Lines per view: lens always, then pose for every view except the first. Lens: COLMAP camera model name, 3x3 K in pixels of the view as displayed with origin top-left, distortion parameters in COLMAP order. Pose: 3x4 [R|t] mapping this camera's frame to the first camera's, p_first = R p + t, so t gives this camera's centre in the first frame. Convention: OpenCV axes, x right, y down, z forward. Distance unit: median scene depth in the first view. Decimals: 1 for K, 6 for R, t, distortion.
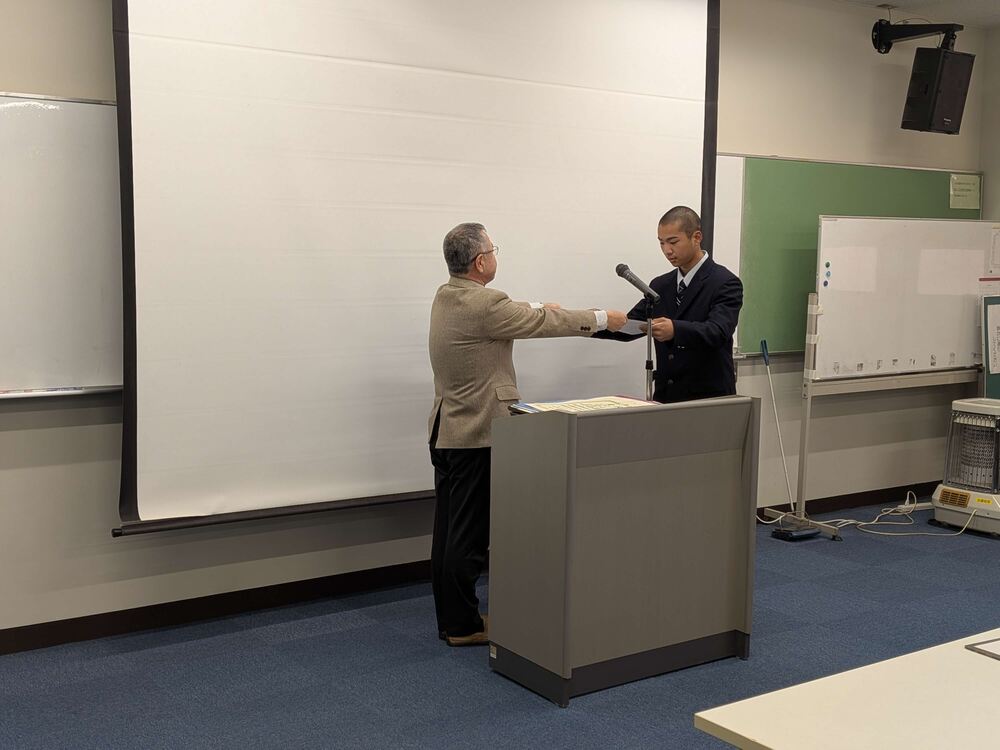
lens RADIAL K [[1193.4, 0, 506.1], [0, 1193.4, 372.7], [0, 0, 1]] dist [0.065685, 0.000000]
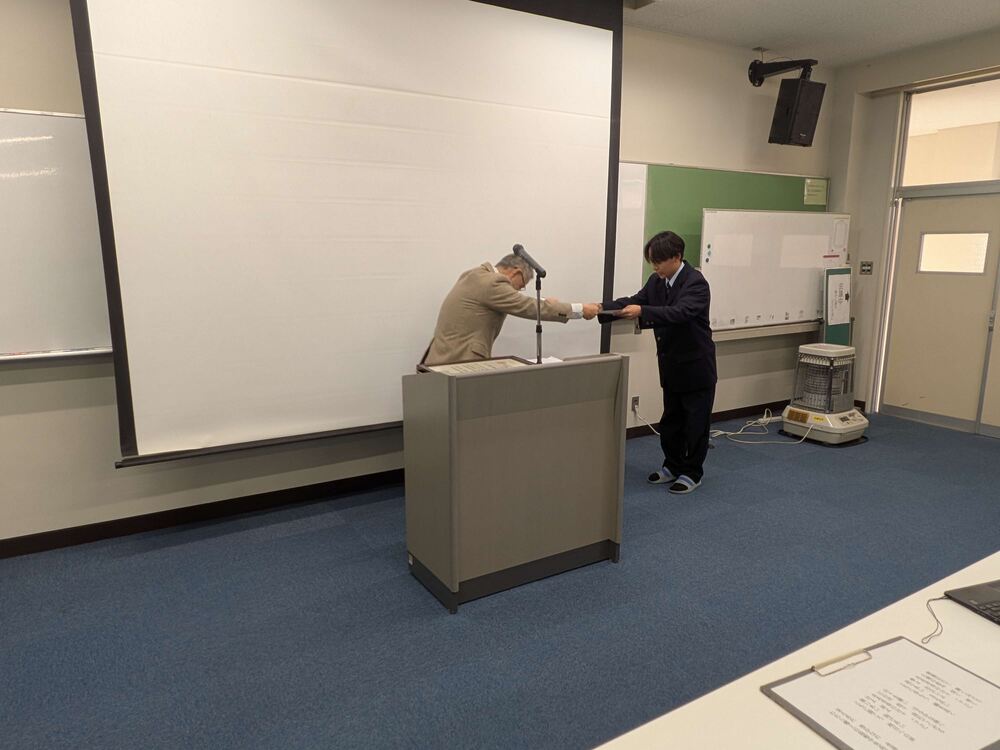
lens RADIAL K [[681.0, 0, 510.3], [0, 681.0, 389.8], [0, 0, 1]] dist [0.019414, -0.017709]
pose [[0.998251, -0.000387, -0.059114, 0.088643], [0.006727, 0.994226, 0.107100, -0.012933], [0.058731, -0.107310, 0.992489, 0.204295]]
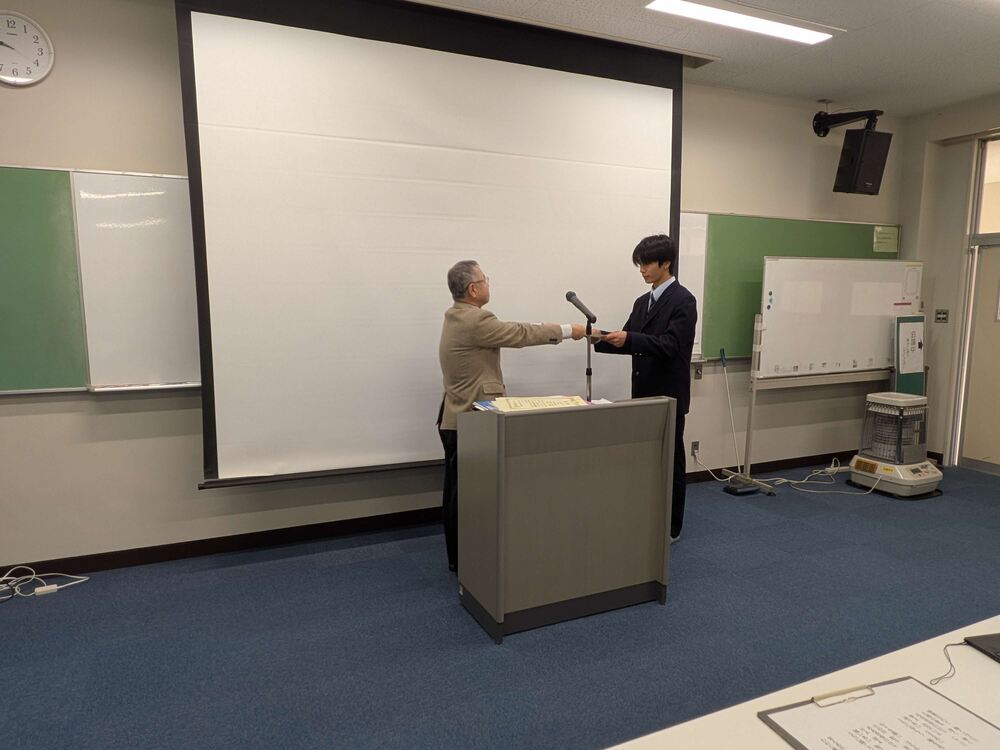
lens RADIAL K [[681.0, 0, 511.8], [0, 681.0, 390.1], [0, 0, 1]] dist [0.019414, -0.017709]
pose [[0.986219, 0.016124, -0.164655, 0.106407], [-0.008783, 0.998939, 0.045213, -0.012752], [0.165210, -0.043144, 0.985314, 0.183865]]
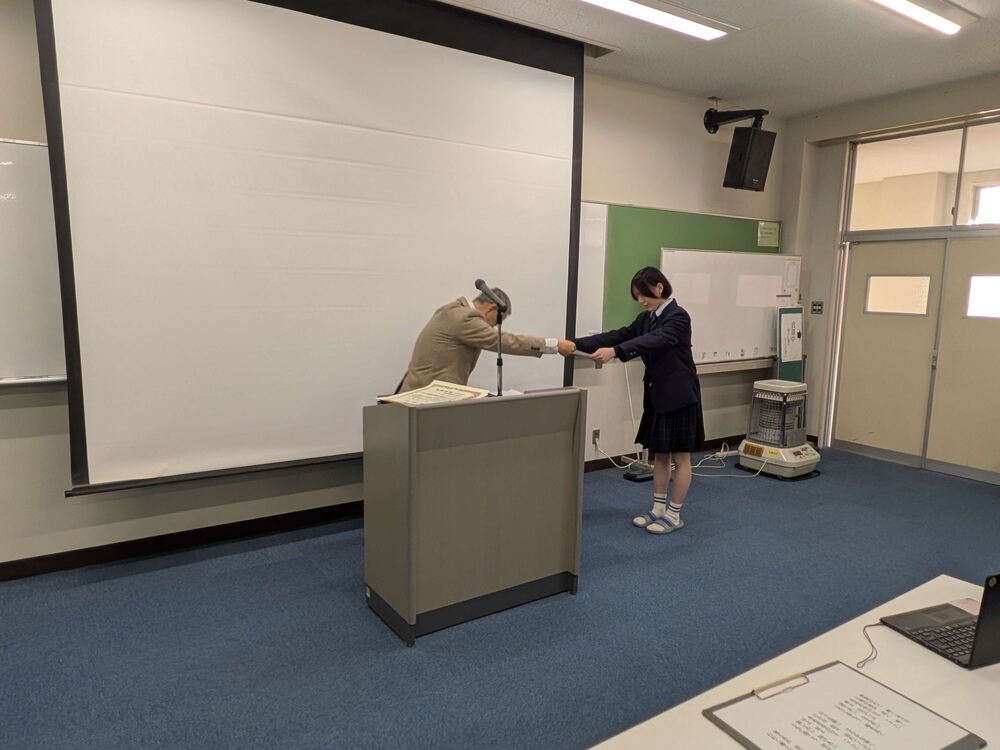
lens RADIAL K [[681.0, 0, 508.7], [0, 681.0, 391.0], [0, 0, 1]] dist [0.019414, -0.017709]
pose [[0.999912, 0.007356, -0.011032, 0.092508], [-0.006670, 0.998121, 0.060907, -0.013107], [0.011459, -0.060828, 0.998083, 0.197699]]
